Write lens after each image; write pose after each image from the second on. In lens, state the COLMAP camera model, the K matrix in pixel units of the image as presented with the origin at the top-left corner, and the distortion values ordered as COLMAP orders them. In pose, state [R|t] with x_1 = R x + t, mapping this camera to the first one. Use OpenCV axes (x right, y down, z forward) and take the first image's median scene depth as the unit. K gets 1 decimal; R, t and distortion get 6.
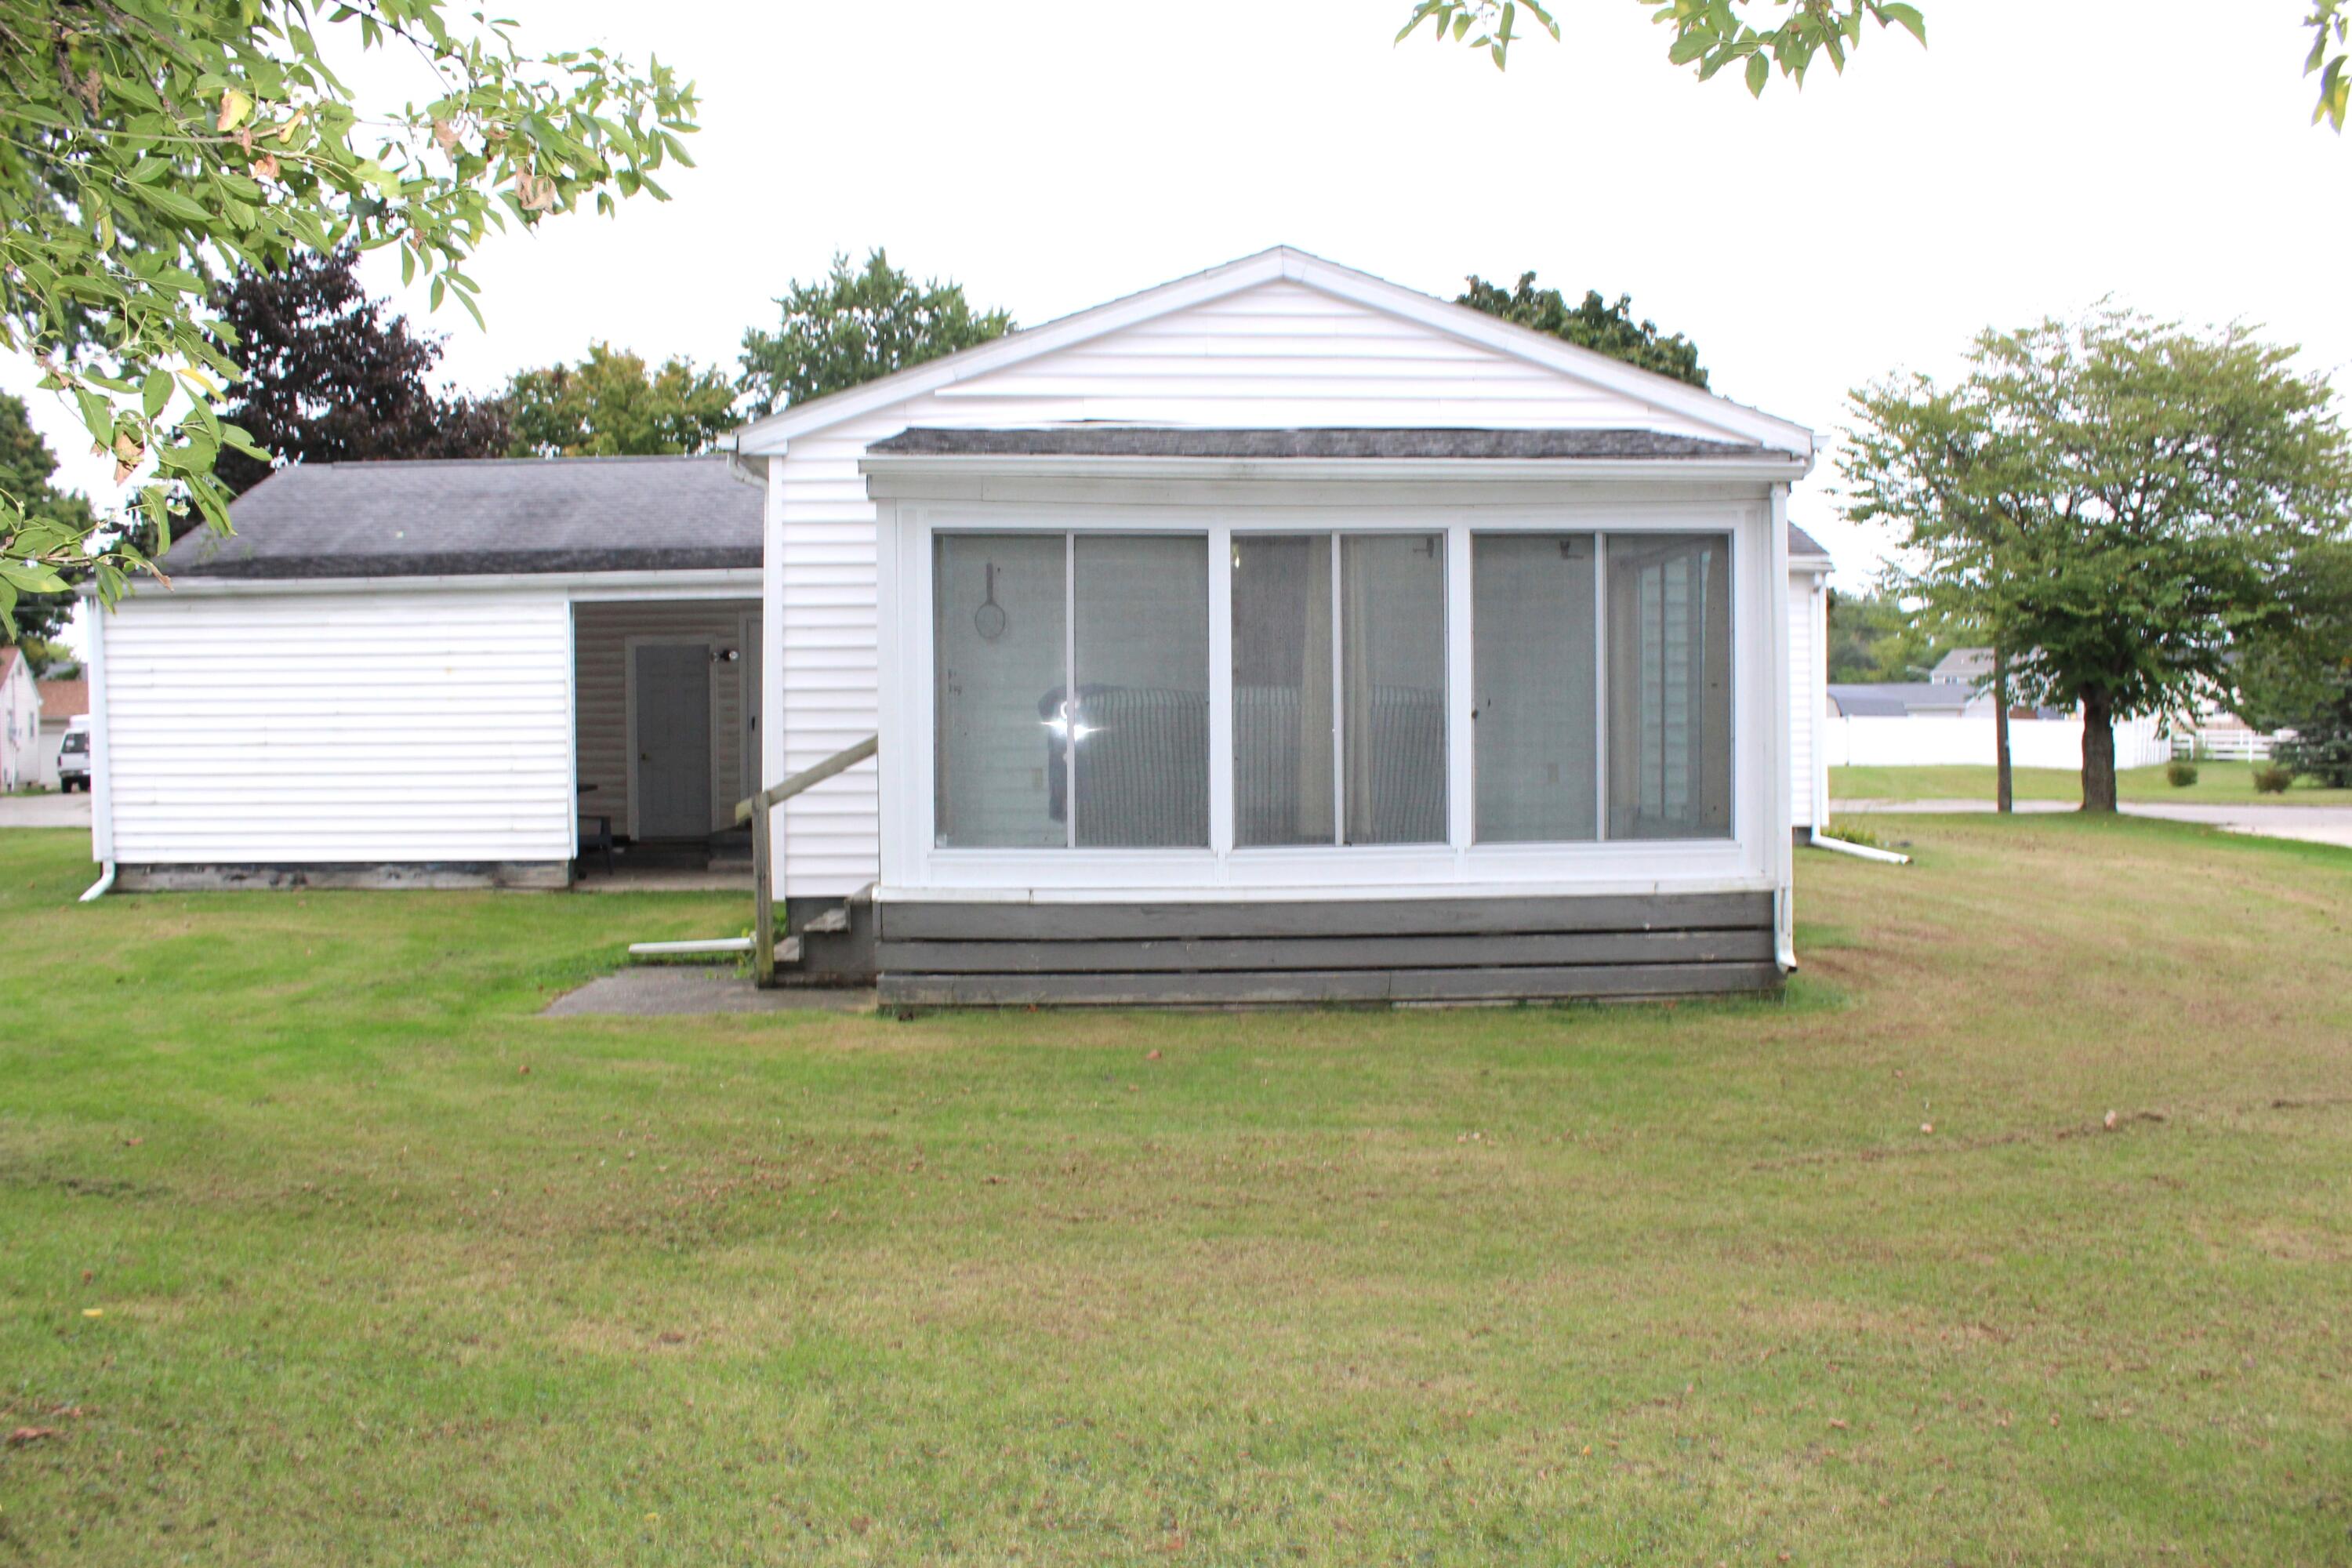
lens RADIAL K [[1985.9, 0, 1176.0], [0, 1985.9, 784.0], [0, 0, 1]] dist [-0.153124, 0.008484]
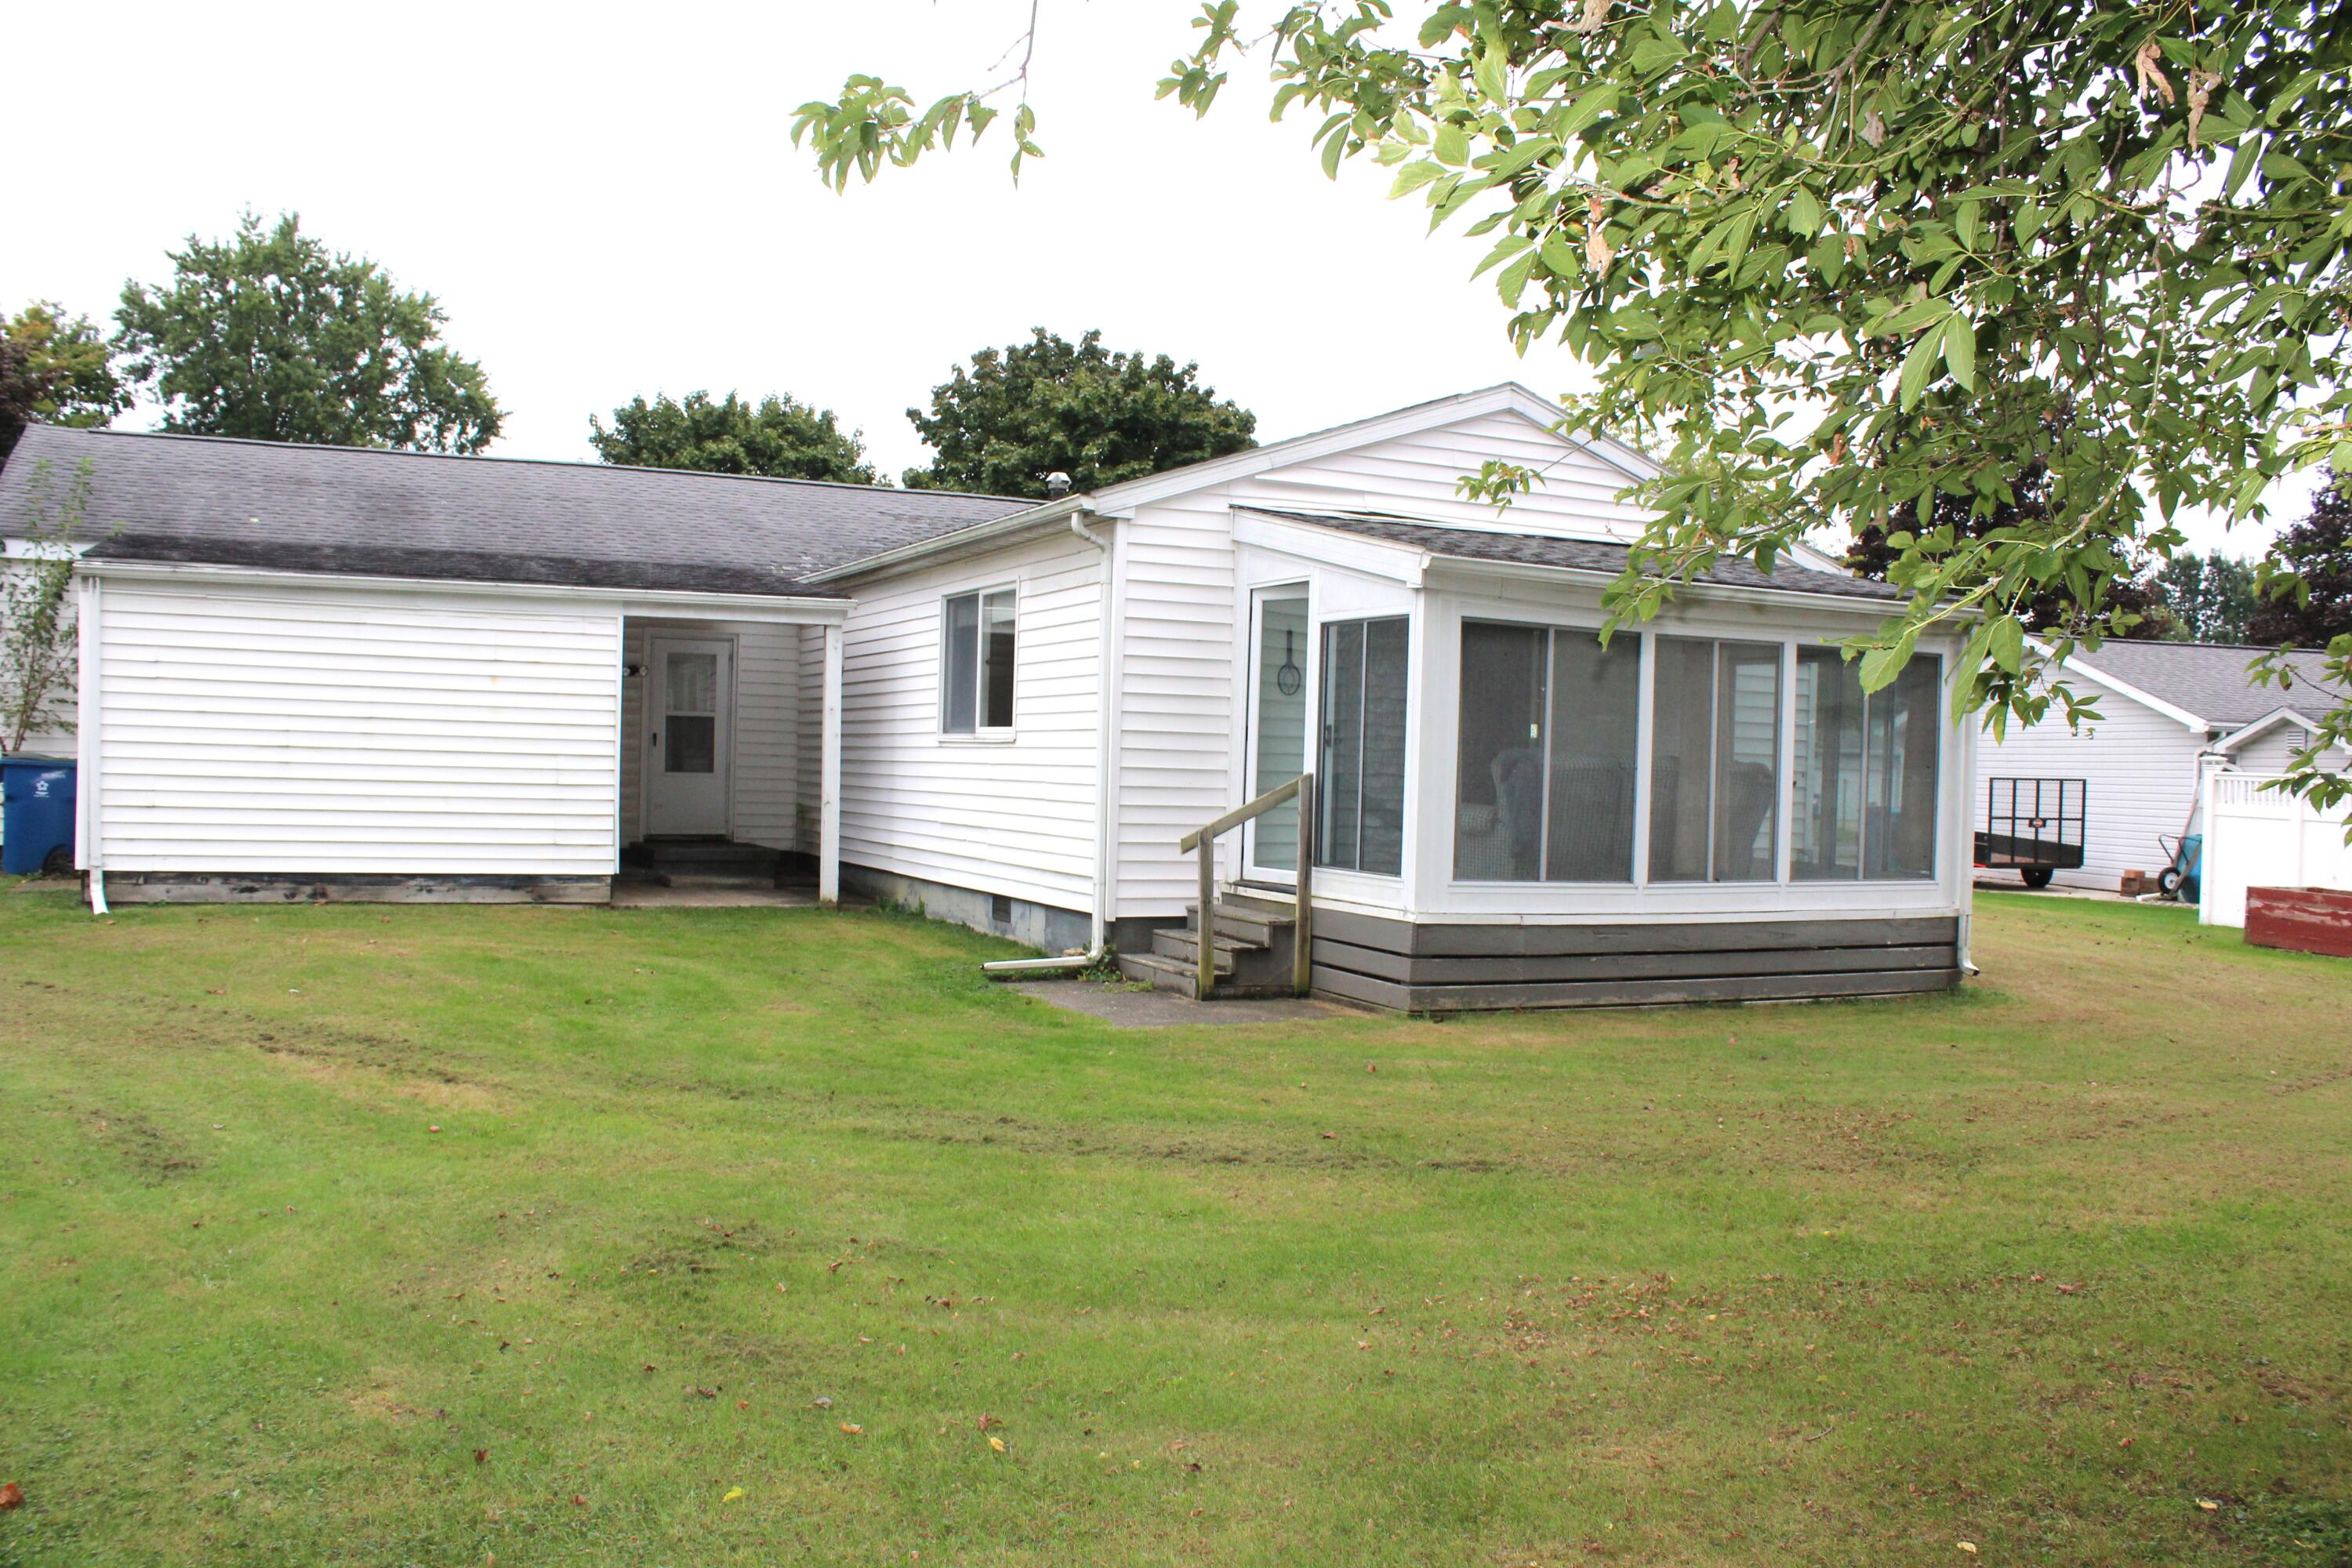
lens RADIAL K [[1985.9, 0, 1176.0], [0, 1985.9, 784.0], [0, 0, 1]] dist [-0.153124, 0.008484]
pose [[0.920752, 0.031040, 0.388912, -0.438451], [-0.029087, 0.999517, -0.010910, -0.005138], [-0.389063, -0.001267, 0.921210, -0.029845]]
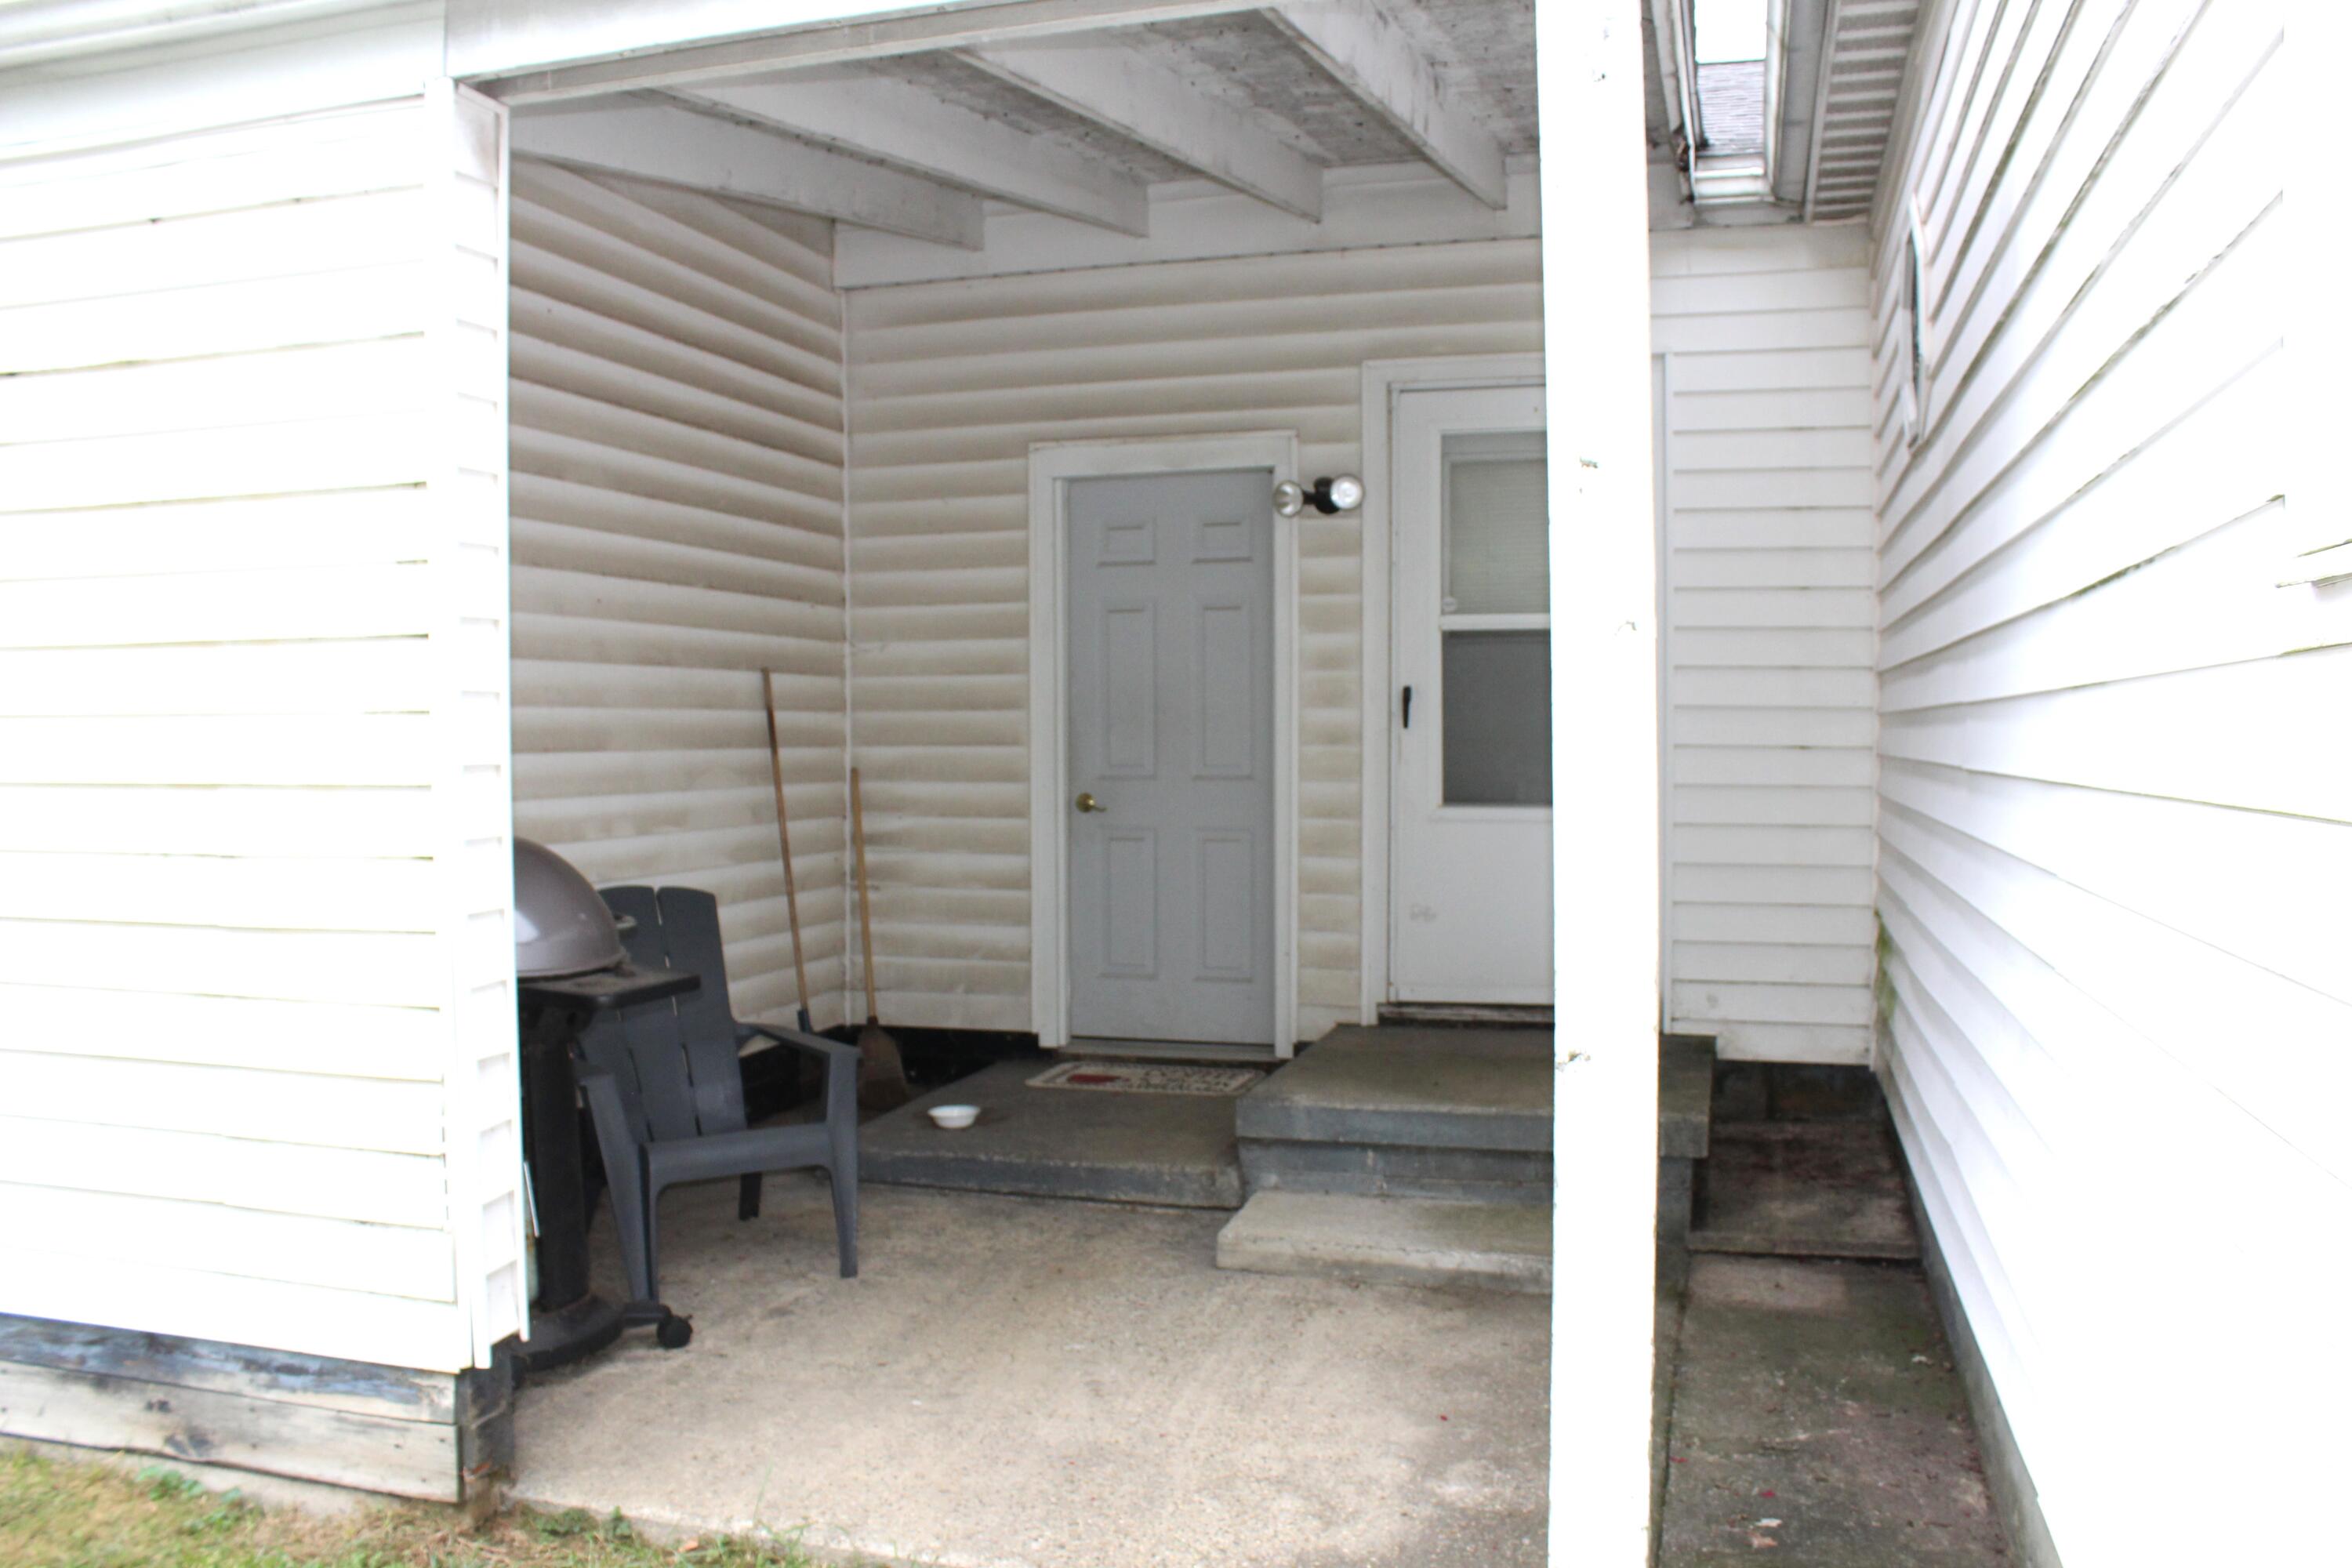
lens RADIAL K [[1953.8, 0, 1169.6], [0, 1953.8, 830.3], [0, 0, 1]] dist [-0.175998, 0.159812]
pose [[0.944156, 0.020107, -0.328885, -0.180152], [-0.011737, 0.999555, 0.027415, -0.022929], [0.329290, -0.022024, 0.943972, 0.848769]]
